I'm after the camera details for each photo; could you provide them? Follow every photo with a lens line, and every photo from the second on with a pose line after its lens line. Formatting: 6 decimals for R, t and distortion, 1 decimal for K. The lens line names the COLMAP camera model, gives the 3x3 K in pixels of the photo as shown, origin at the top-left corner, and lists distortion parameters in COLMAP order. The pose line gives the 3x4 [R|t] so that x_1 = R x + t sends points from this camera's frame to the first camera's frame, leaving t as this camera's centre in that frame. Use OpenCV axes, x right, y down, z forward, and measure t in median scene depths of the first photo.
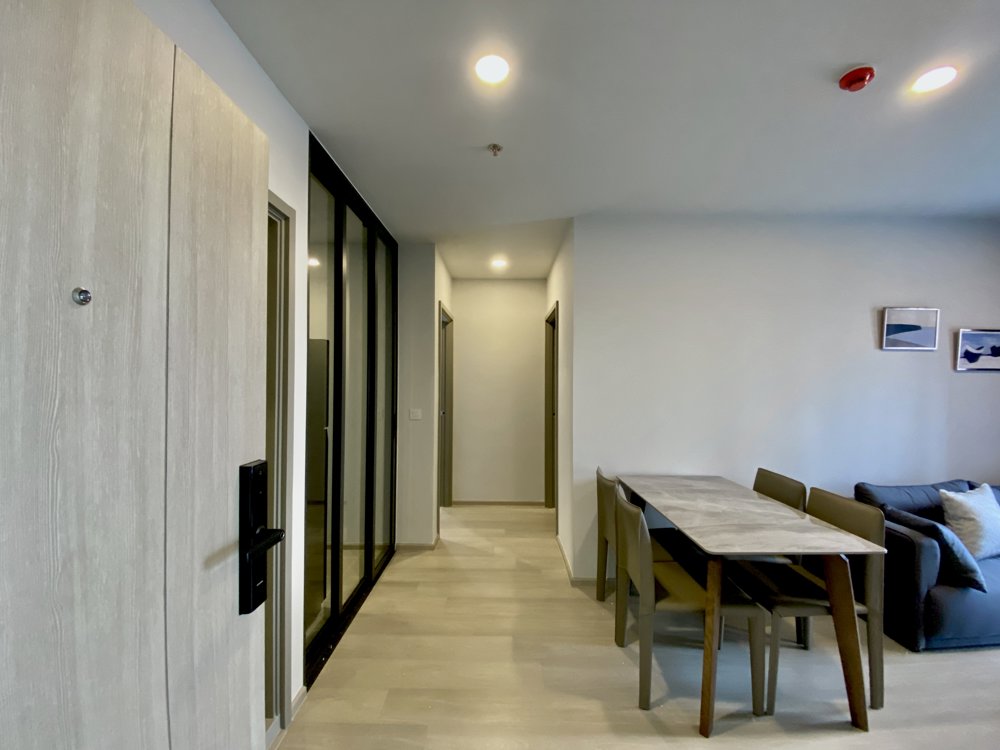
lens RADIAL K [[404.0, 0, 496.5], [0, 404.0, 372.6], [0, 0, 1]] dist [0.027343, -0.022075]
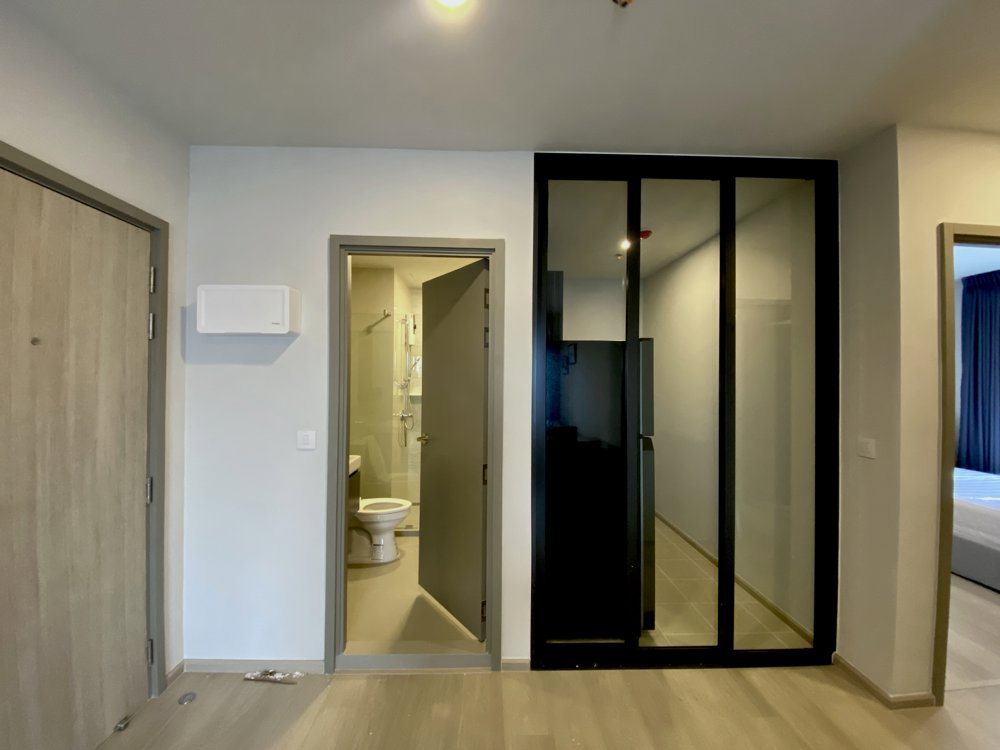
lens RADIAL K [[406.6, 0, 497.3], [0, 406.6, 370.6], [0, 0, 1]] dist [0.022004, -0.021699]
pose [[0.034650, -0.018737, -0.999224, 0.304999], [0.001442, 0.999824, -0.018698, 0.006002], [0.999398, -0.000793, 0.034671, 0.419080]]
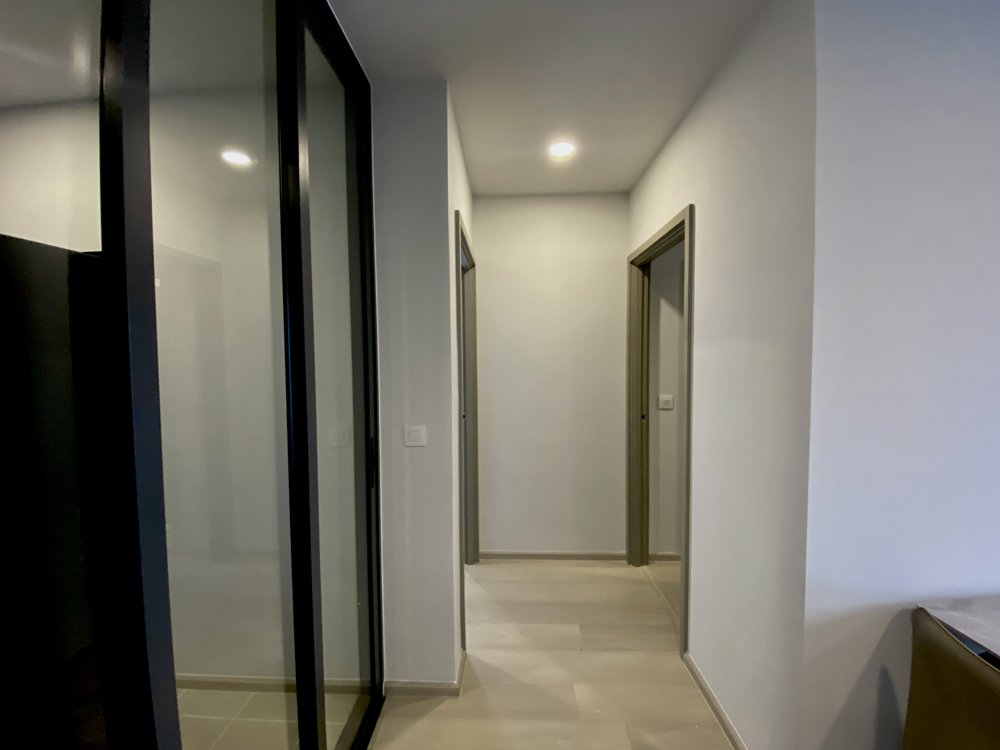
lens RADIAL K [[437.6, 0, 500.0], [0, 437.6, 375.0], [0, 0, 1]] dist [-0.000099, -0.015751]
pose [[0.999664, -0.014244, -0.021641, -0.073774], [0.015405, 0.998395, 0.054505, 0.000608], [0.020830, -0.054820, 0.998279, 0.417024]]
